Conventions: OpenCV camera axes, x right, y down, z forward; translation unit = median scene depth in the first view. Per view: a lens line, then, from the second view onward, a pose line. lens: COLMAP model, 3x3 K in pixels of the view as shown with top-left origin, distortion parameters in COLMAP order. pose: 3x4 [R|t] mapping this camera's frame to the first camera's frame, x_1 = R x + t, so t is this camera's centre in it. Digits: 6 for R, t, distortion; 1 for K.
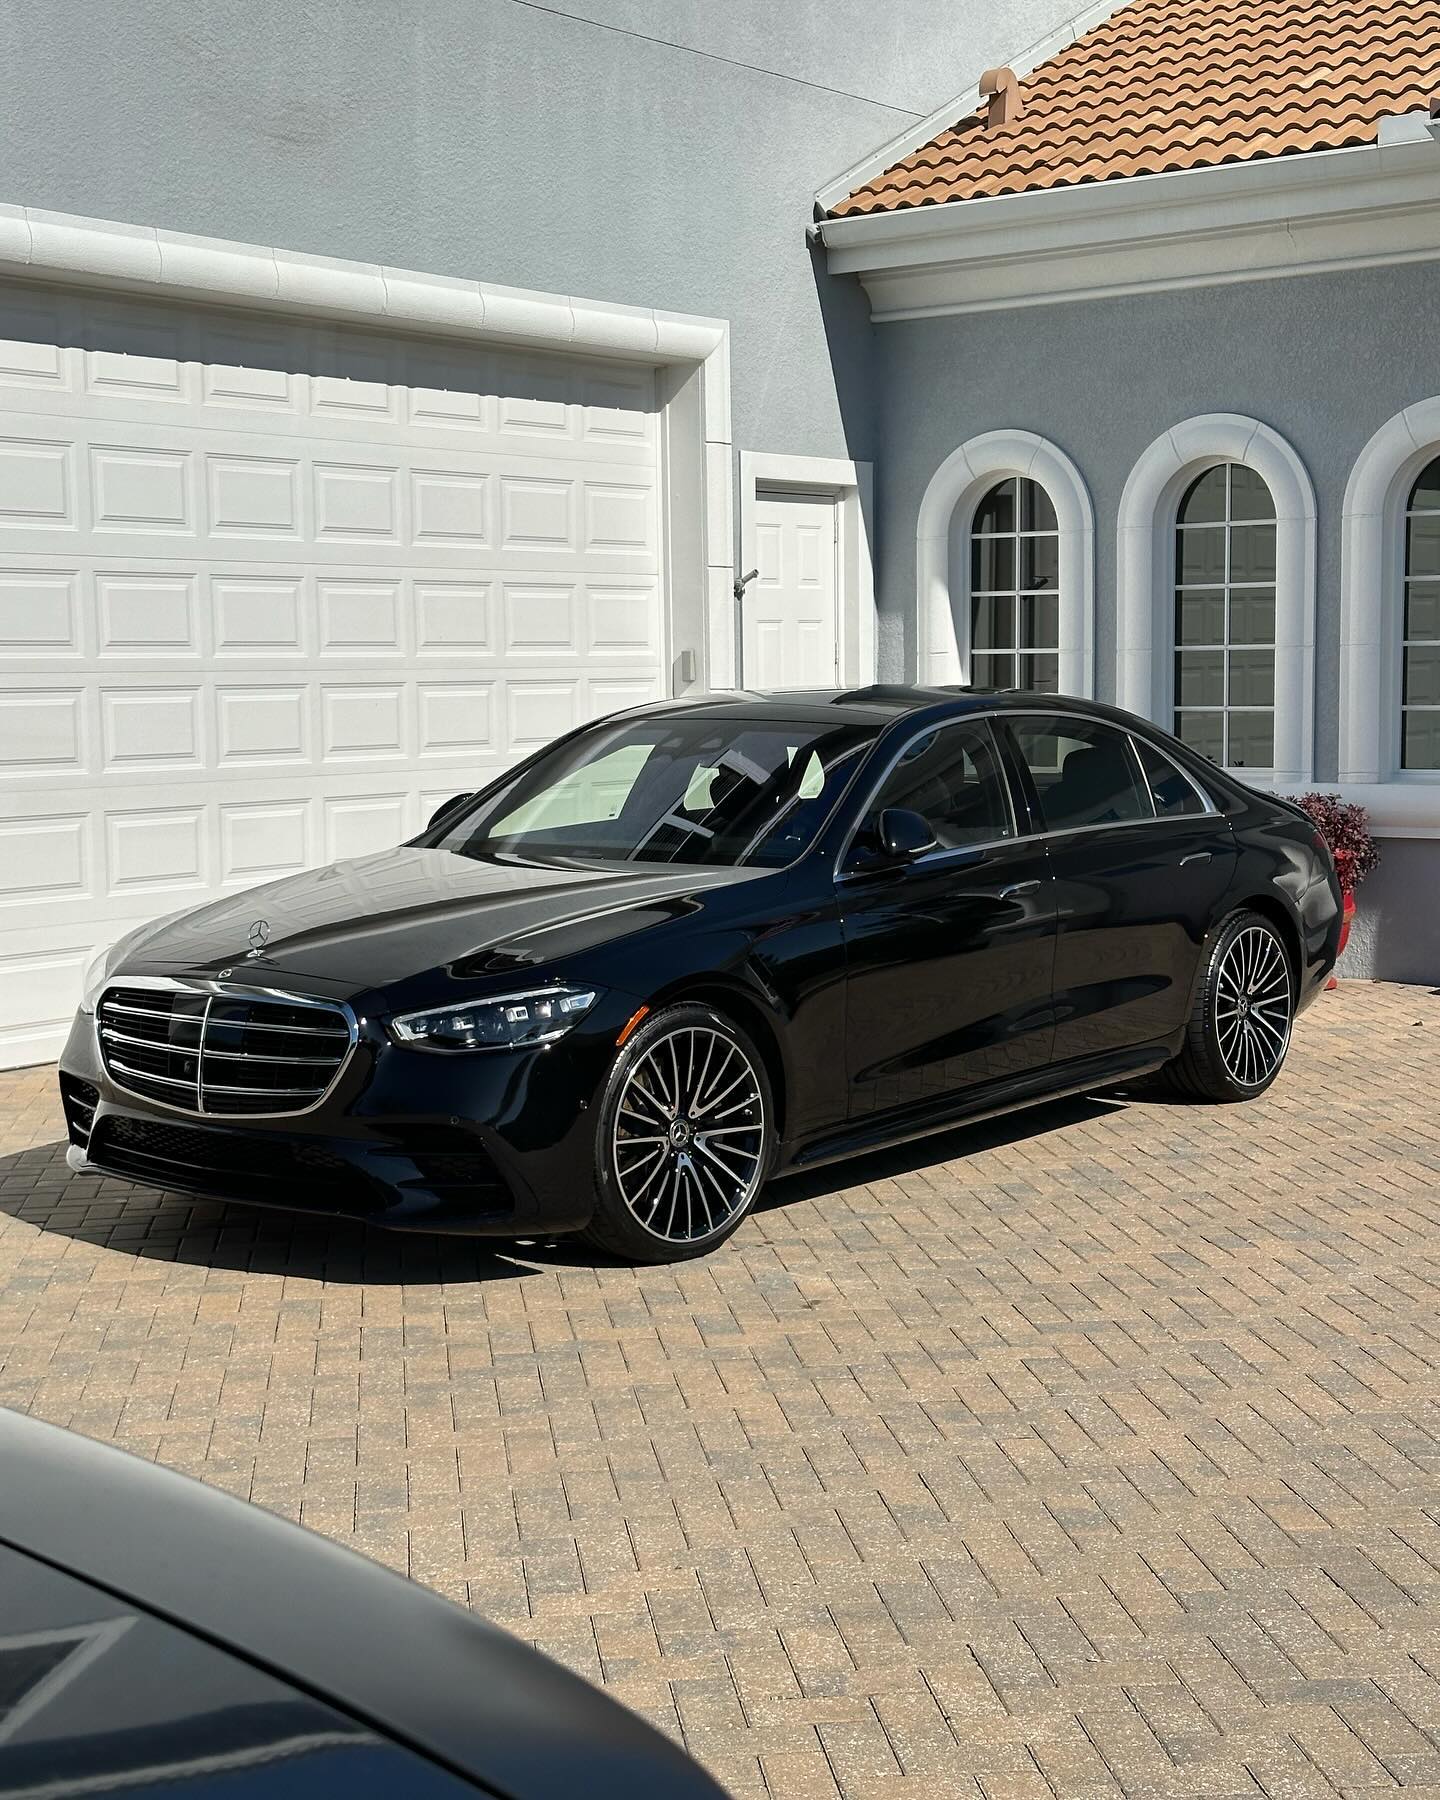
lens RADIAL K [[2650.2, 0, 720.0], [0, 2650.2, 900.0], [0, 0, 1]] dist [0.153630, 0.005889]
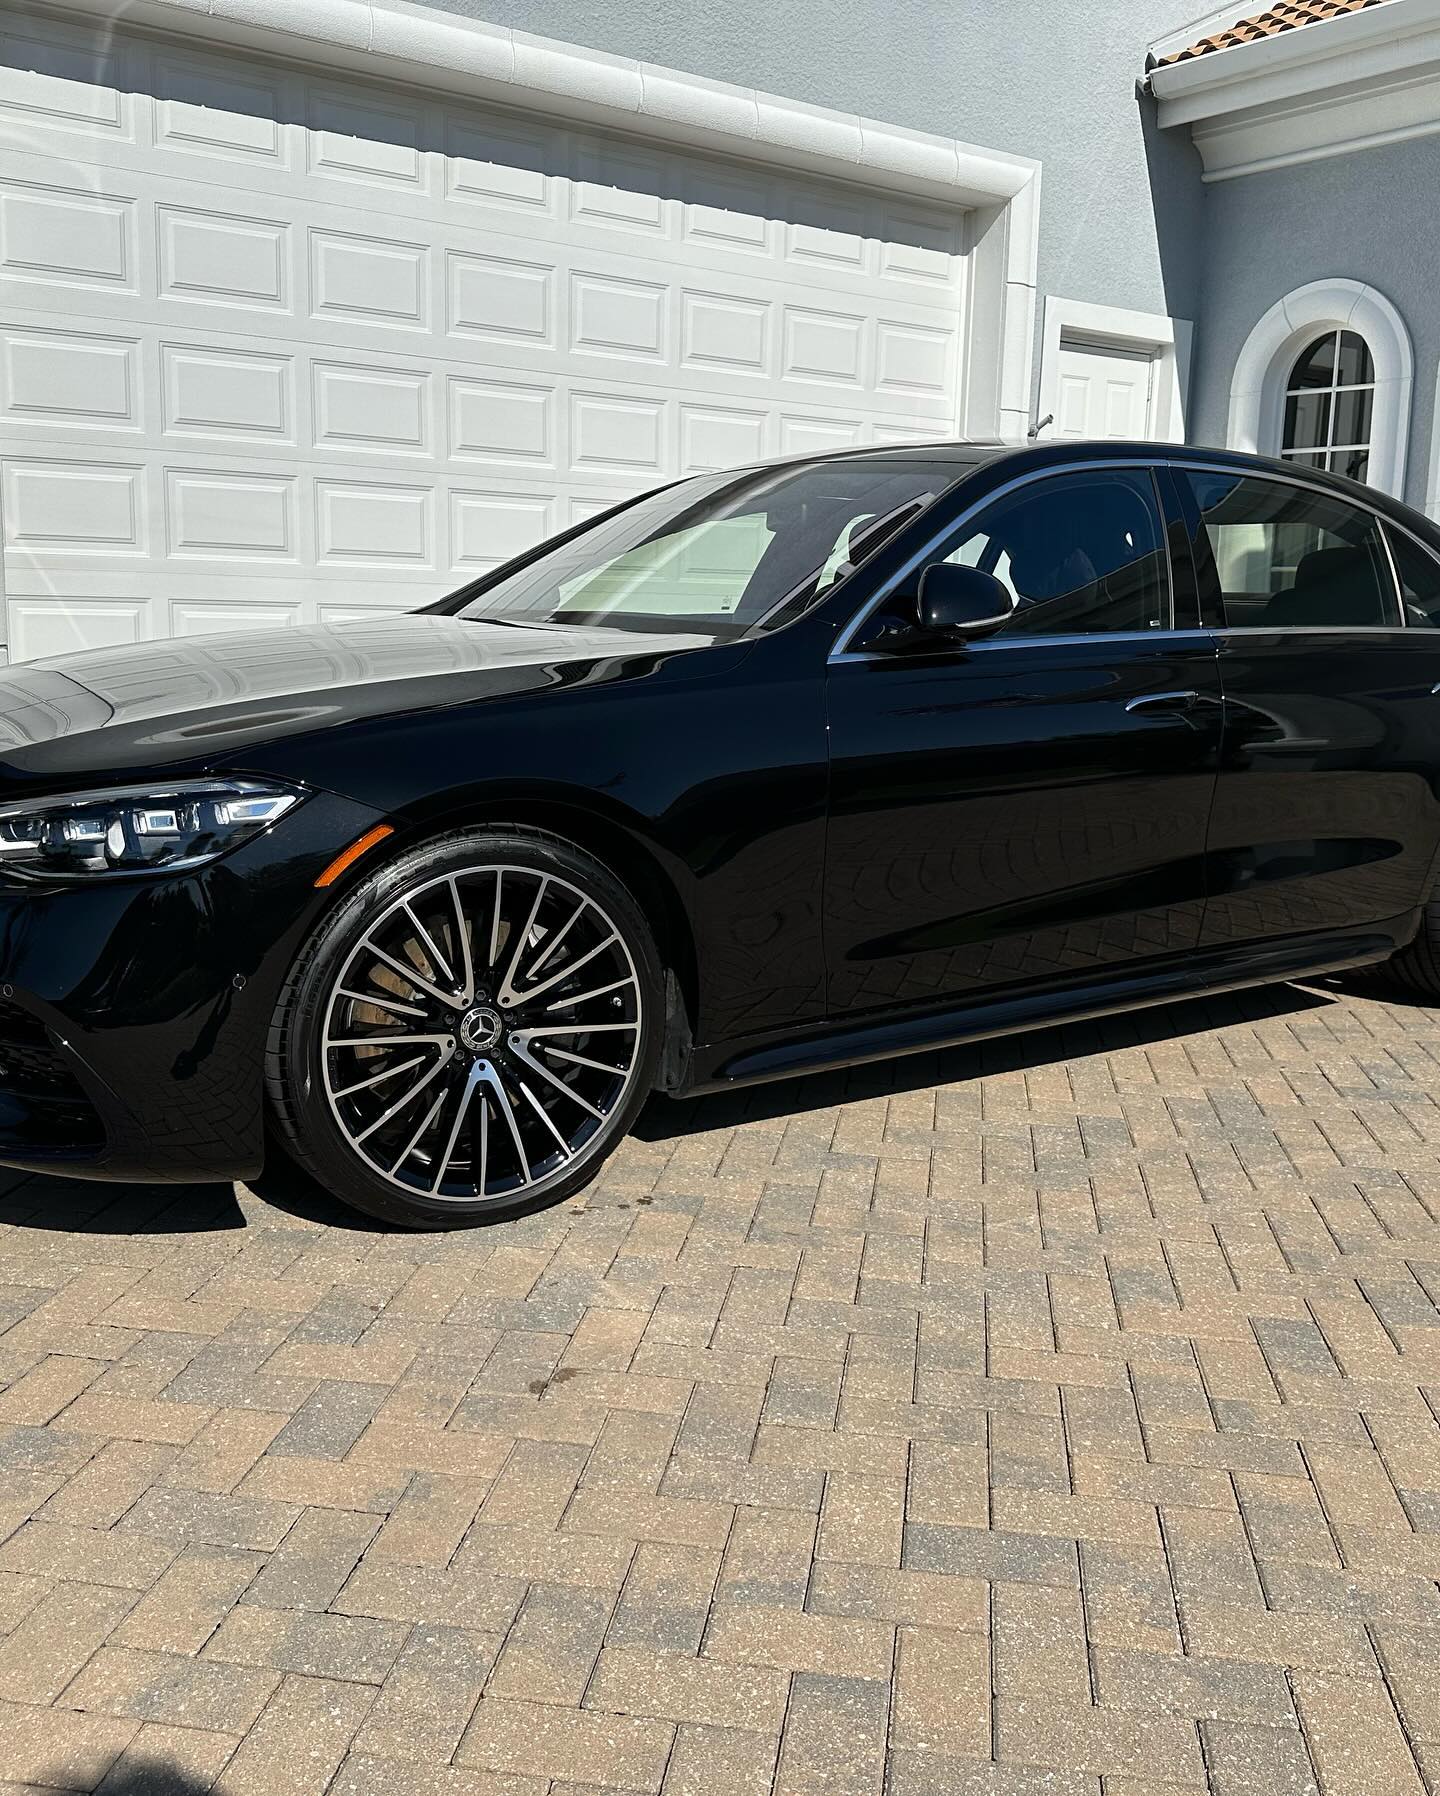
lens RADIAL K [[1670.3, 0, 718.8], [0, 1670.3, 873.9], [0, 0, 1]] dist [0.162889, -0.334641]
pose [[0.962173, 0.078366, -0.260924, 0.094106], [-0.060231, 0.995225, 0.076802, 0.011027], [0.265697, -0.058182, 0.962299, 0.419840]]
